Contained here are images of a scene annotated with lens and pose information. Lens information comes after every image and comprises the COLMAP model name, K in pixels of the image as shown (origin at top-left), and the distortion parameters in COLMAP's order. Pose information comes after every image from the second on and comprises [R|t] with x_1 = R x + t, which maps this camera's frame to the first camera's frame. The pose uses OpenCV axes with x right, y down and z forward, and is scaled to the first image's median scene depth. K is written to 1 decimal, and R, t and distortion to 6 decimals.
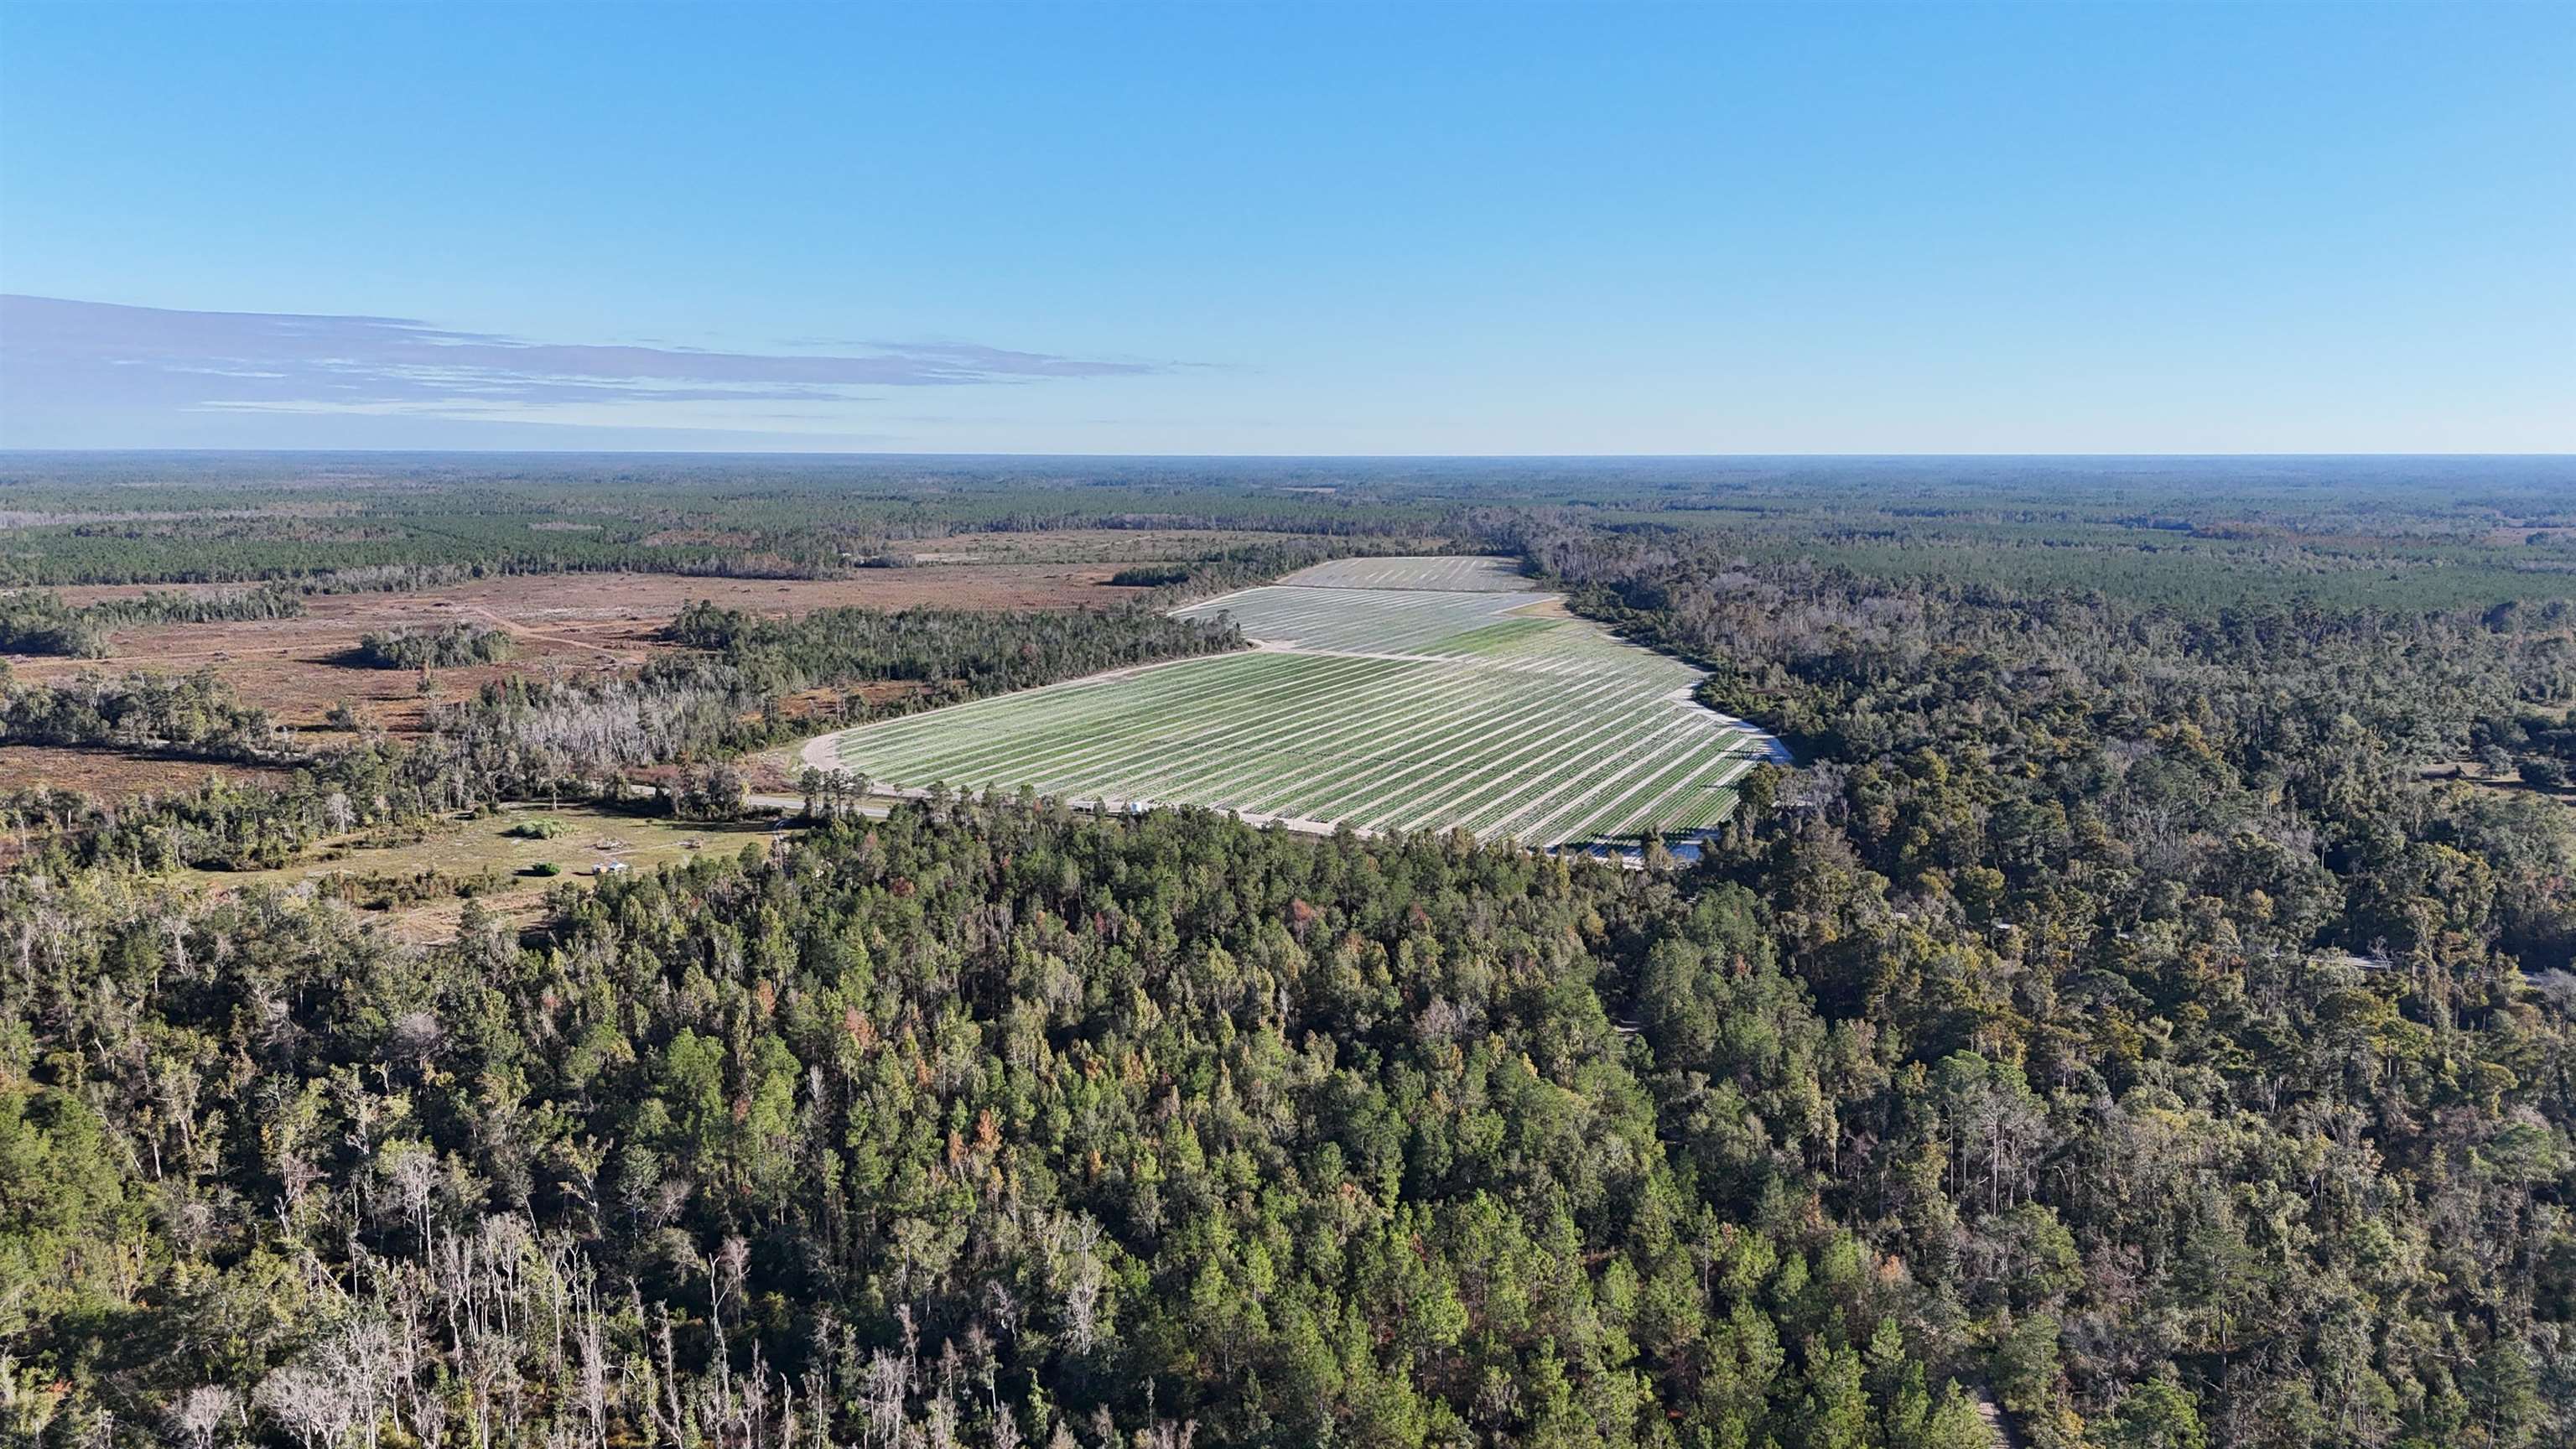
lens RADIAL K [[1878.6, 0, 1302.6], [0, 1878.6, 712.6], [0, 0, 1]] dist [0.045569, -0.018124]
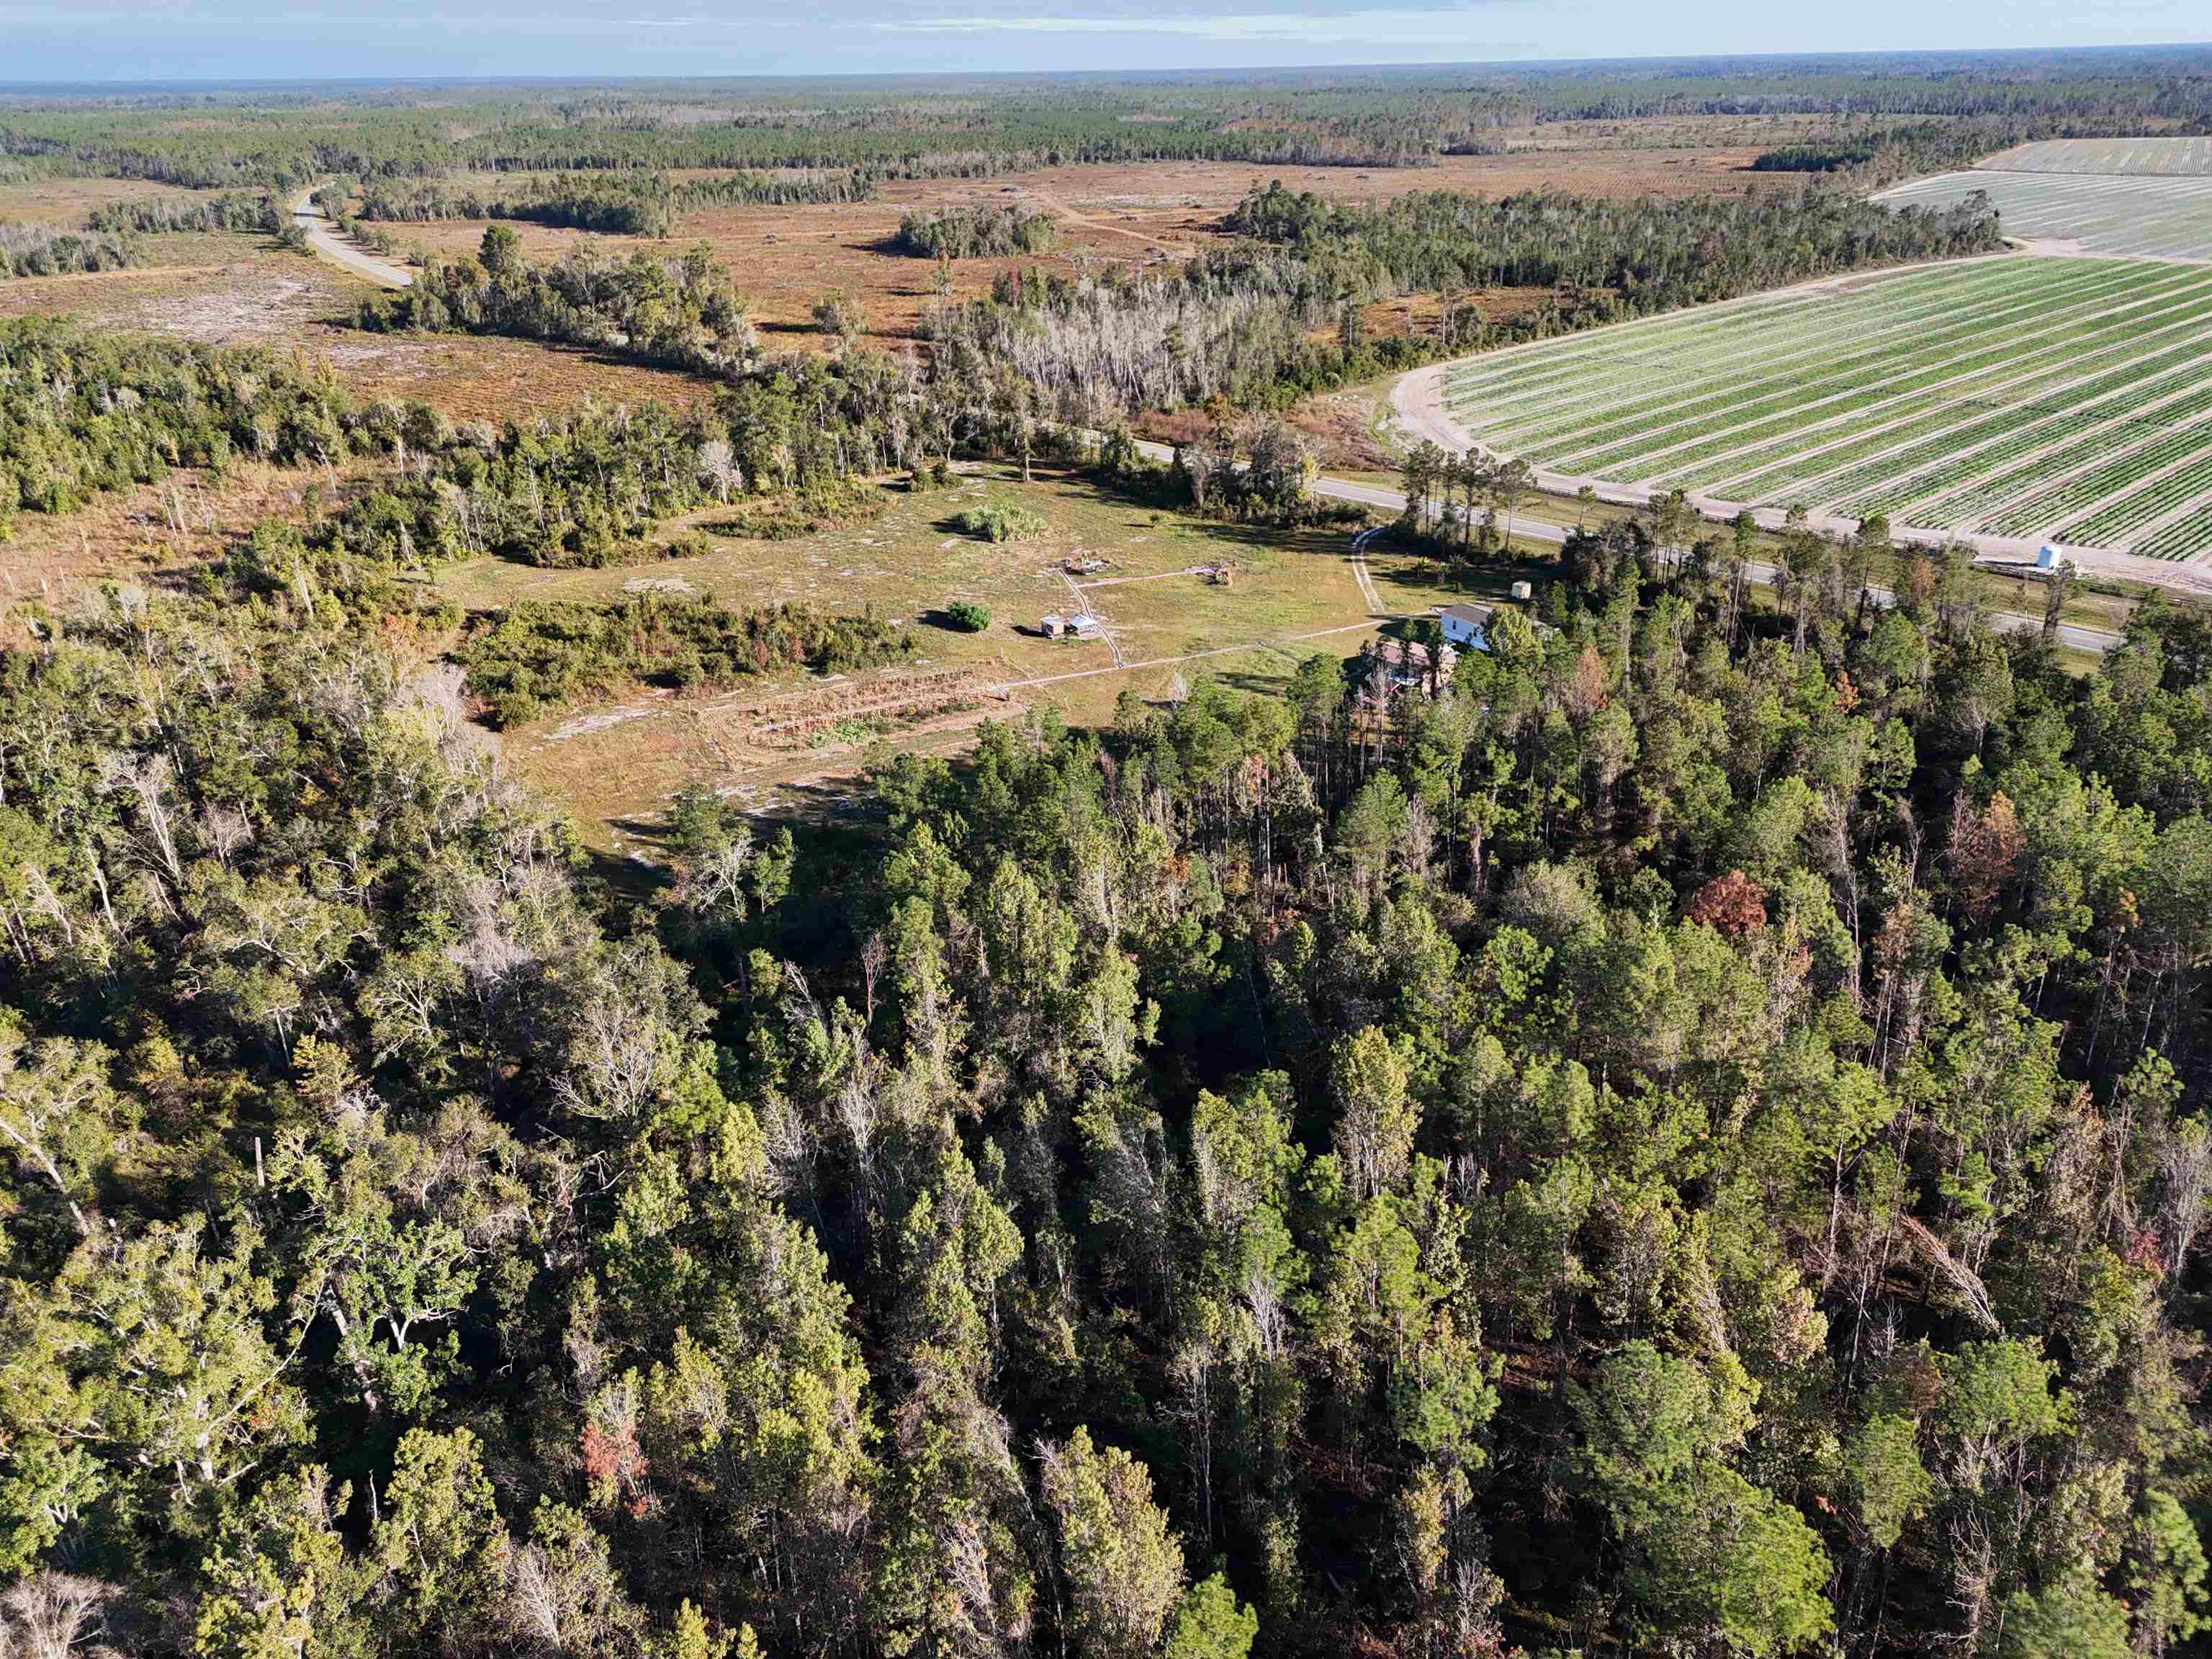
lens RADIAL K [[1609.8, 0, 1109.6], [0, 1609.8, 832.6], [0, 0, 1]] dist [0.065247, -0.052099]
pose [[0.919696, 0.150435, -0.362669, -0.103775], [-0.035212, 0.951568, 0.305416, -0.002846], [0.391050, -0.268119, 0.880450, 0.339418]]
